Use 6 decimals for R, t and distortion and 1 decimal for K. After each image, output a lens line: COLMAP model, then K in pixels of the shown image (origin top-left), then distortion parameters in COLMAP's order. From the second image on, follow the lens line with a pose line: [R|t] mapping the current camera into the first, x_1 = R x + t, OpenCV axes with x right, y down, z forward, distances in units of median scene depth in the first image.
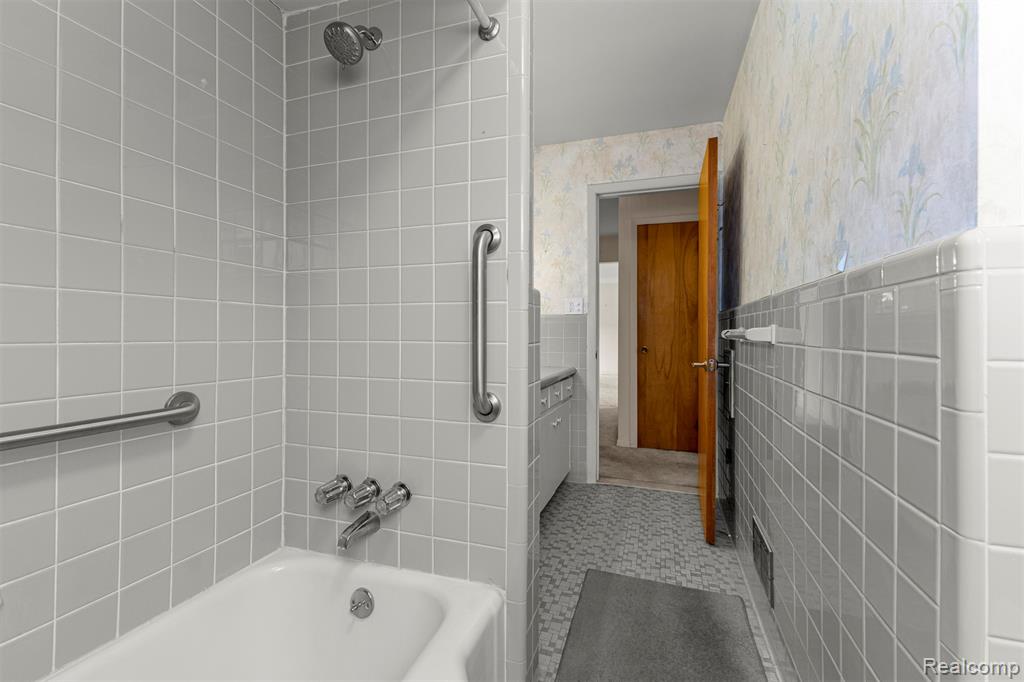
lens RADIAL K [[443.7, 0, 511.2], [0, 443.7, 334.8], [0, 0, 1]] dist [0.006438, -0.000536]
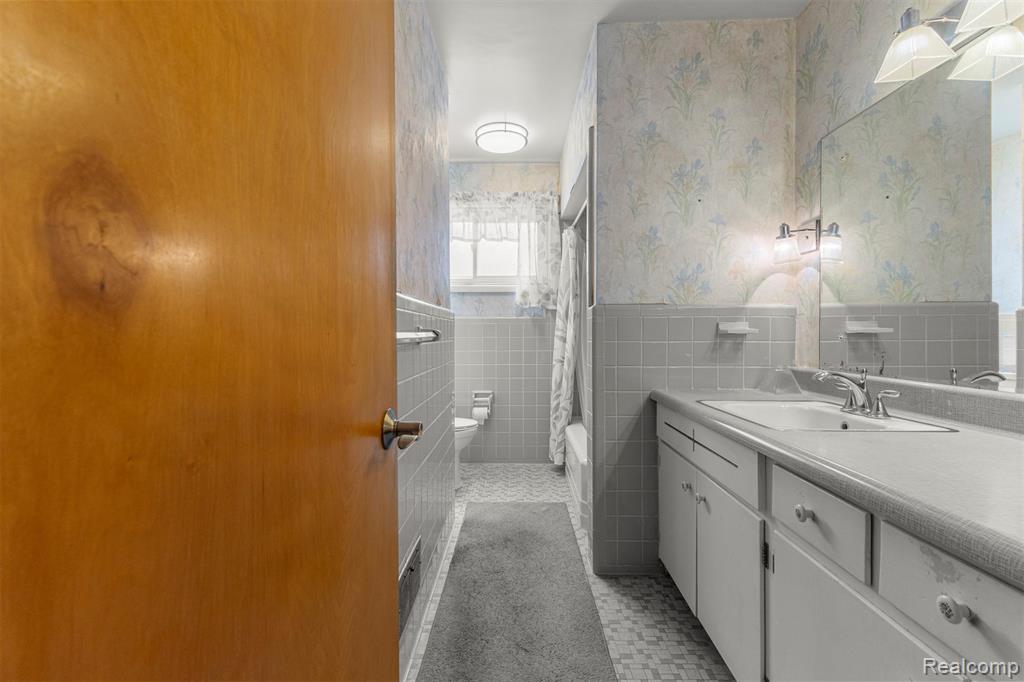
lens RADIAL K [[443.7, 0, 511.2], [0, 443.7, 334.8], [0, 0, 1]] dist [0.006438, -0.000536]
pose [[-0.951700, -0.000770, -0.307029, 0.825784], [-0.001542, 0.999996, 0.002273, -0.021718], [0.307026, 0.002637, -0.951697, 2.438986]]
